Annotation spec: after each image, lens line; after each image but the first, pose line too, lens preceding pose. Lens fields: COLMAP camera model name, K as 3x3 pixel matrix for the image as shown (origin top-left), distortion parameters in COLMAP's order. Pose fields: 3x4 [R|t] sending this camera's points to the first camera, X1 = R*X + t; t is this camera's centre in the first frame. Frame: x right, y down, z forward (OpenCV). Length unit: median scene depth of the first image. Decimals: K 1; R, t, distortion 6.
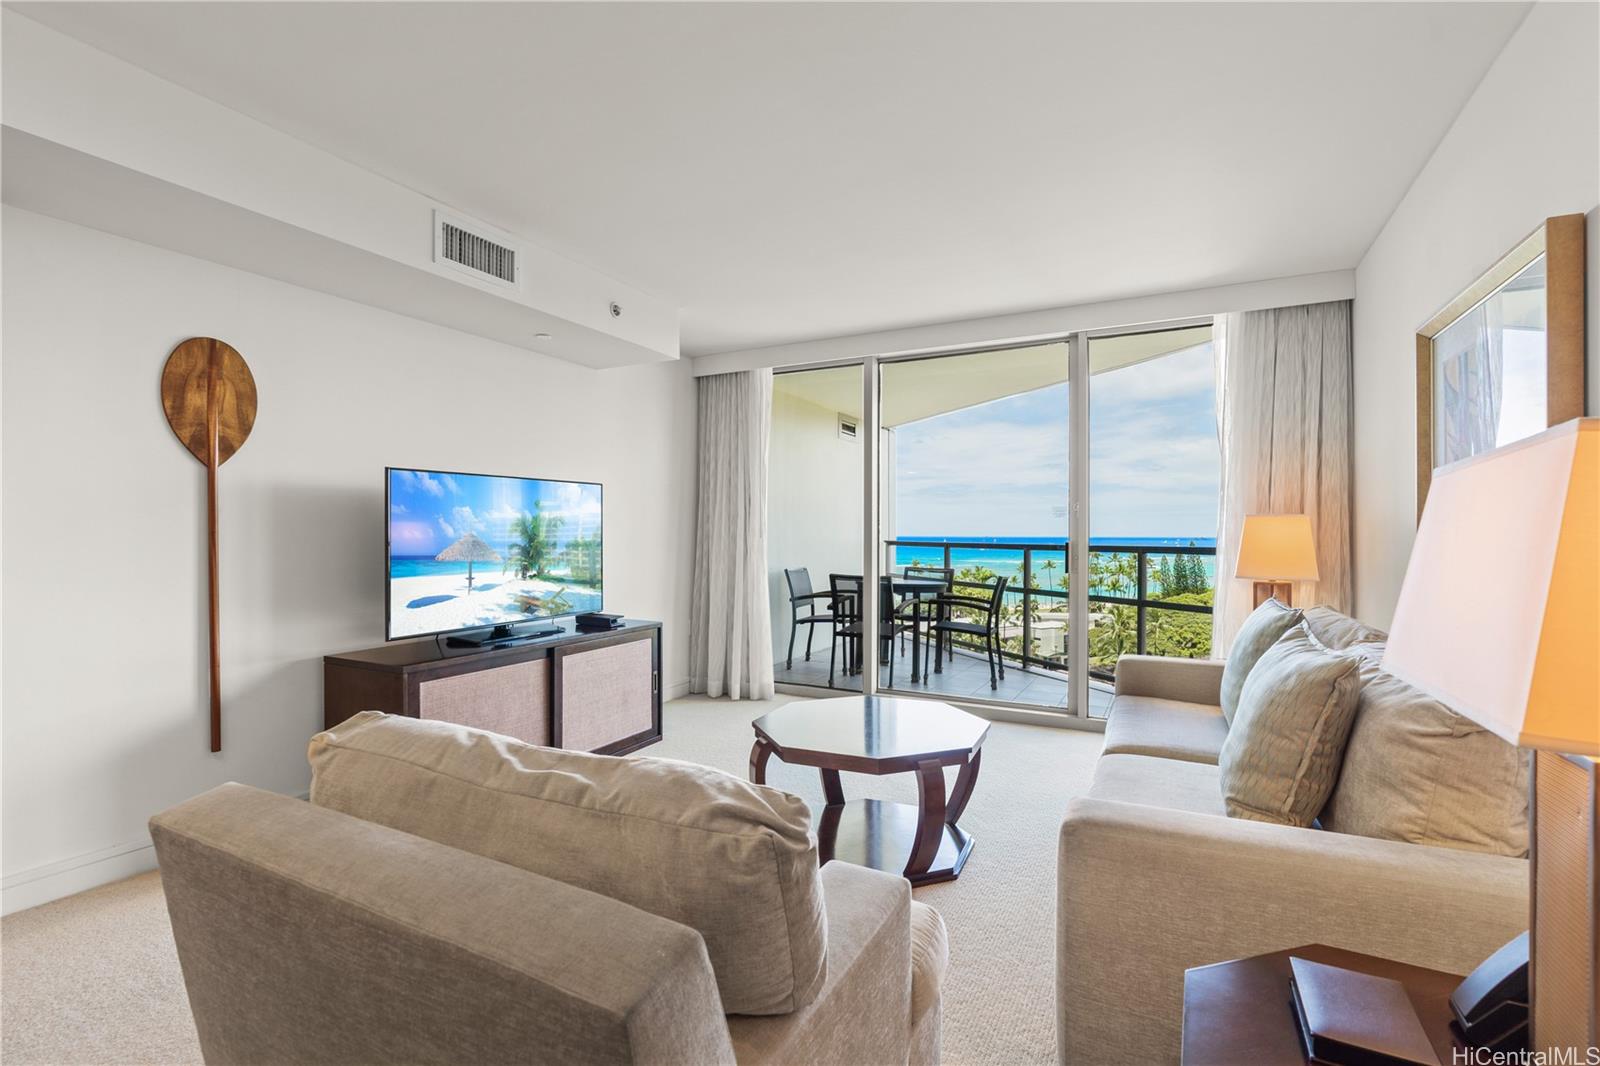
lens RADIAL K [[729.4, 0, 798.6], [0, 729.4, 530.0], [0, 0, 1]] dist [-0.006081, 0.001483]
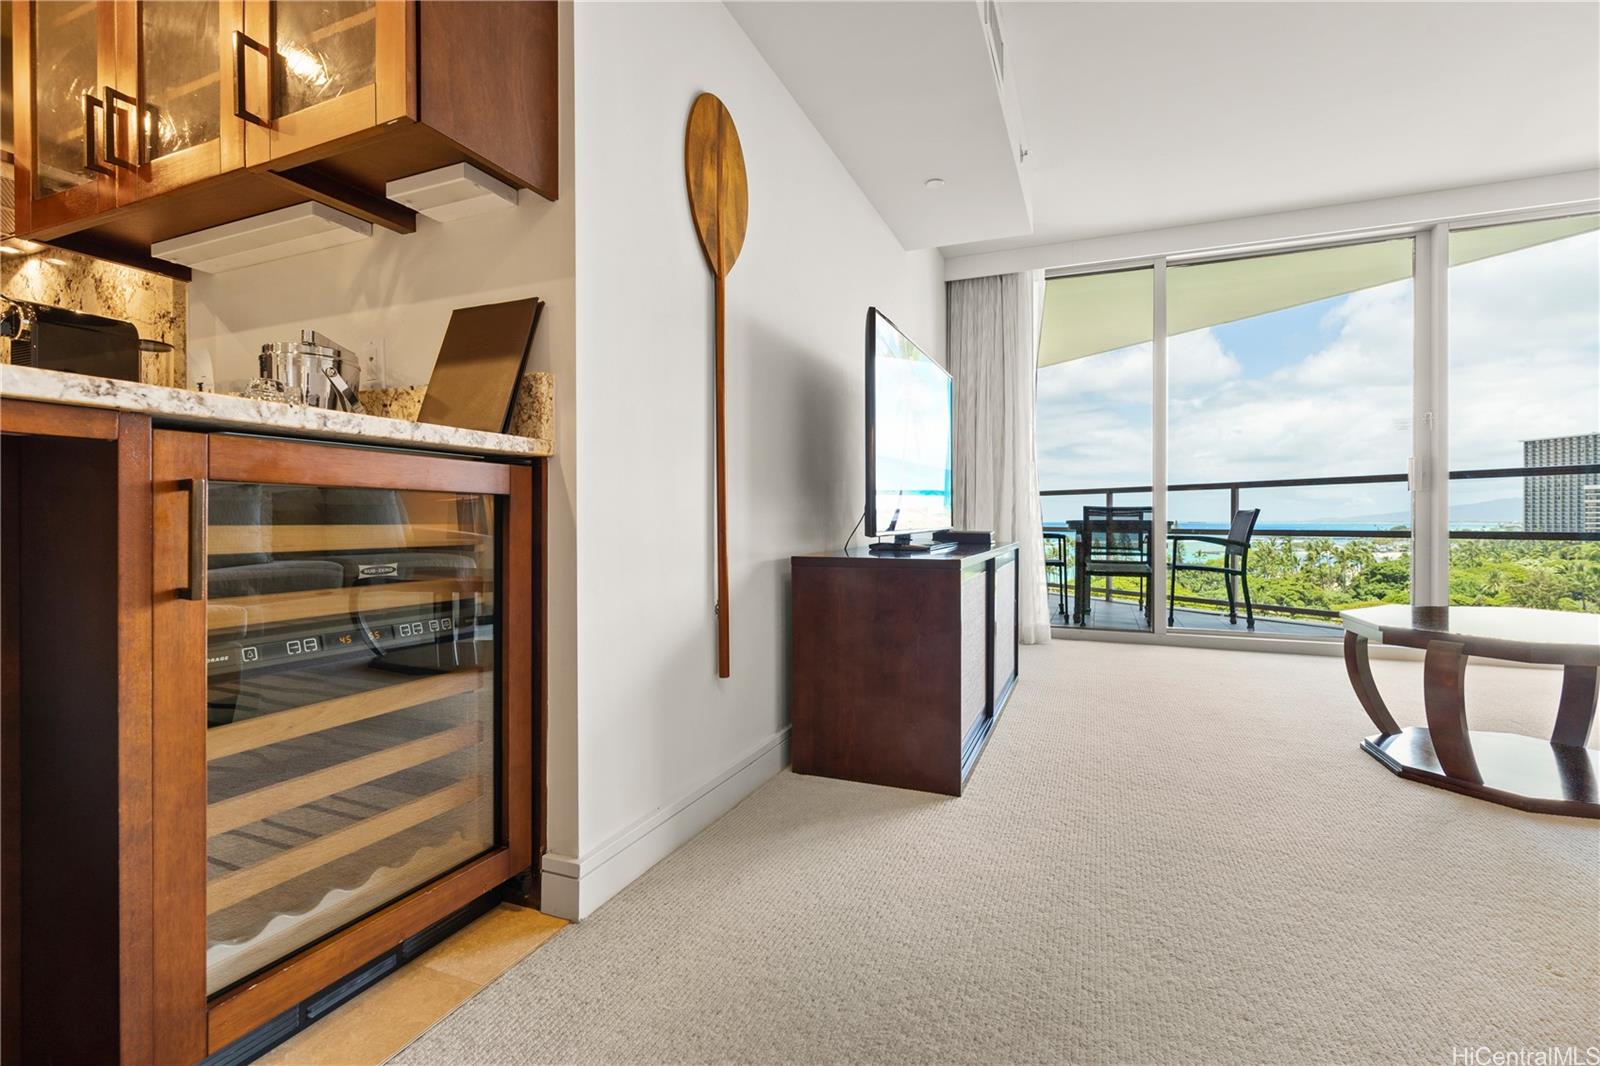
lens RADIAL K [[728.1, 0, 795.6], [0, 728.1, 509.6], [0, 0, 1]] dist [-0.001745, -0.000115]
pose [[0.995641, -0.001027, 0.093263, -0.418793], [0.002023, 0.999942, -0.010581, 0.077485], [-0.093247, 0.010724, 0.995585, 0.149156]]
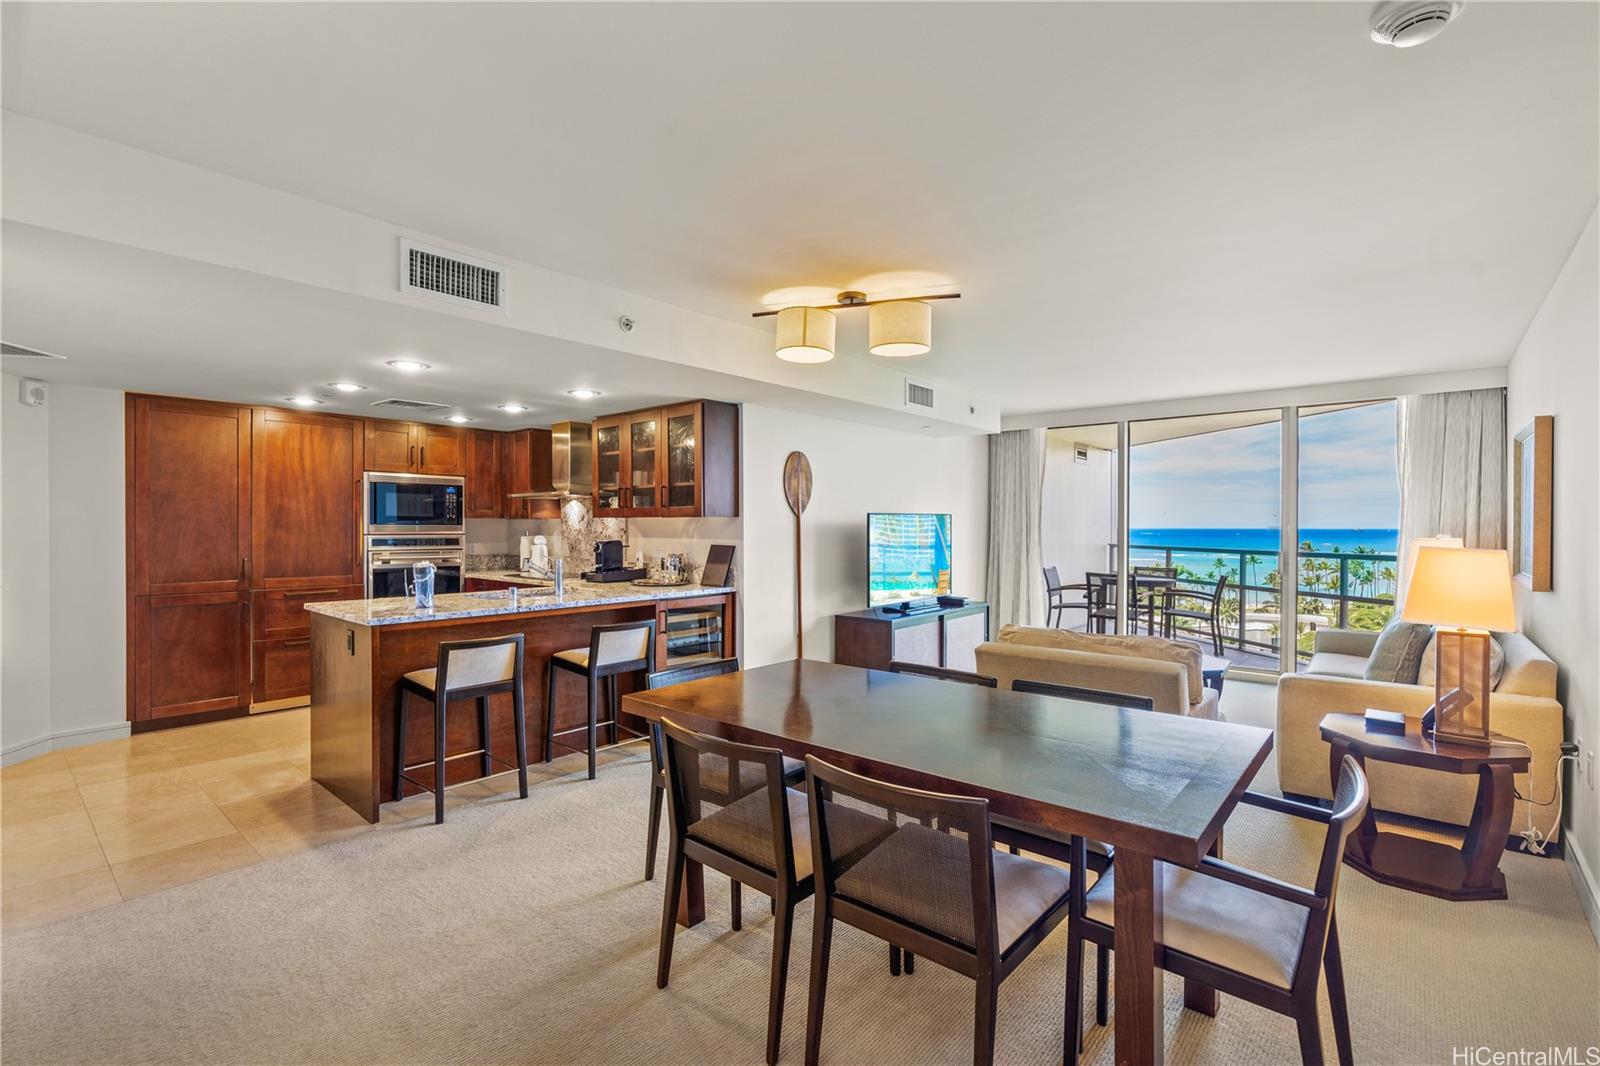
lens RADIAL K [[742.7, 0, 802.1], [0, 742.7, 530.3], [0, 0, 1]] dist [0.000585, -0.000240]
pose [[0.977049, 0.001740, -0.213008, -0.193393], [0.000990, 0.999919, 0.012708, -0.038779], [0.213013, -0.012627, 0.976968, -0.504573]]
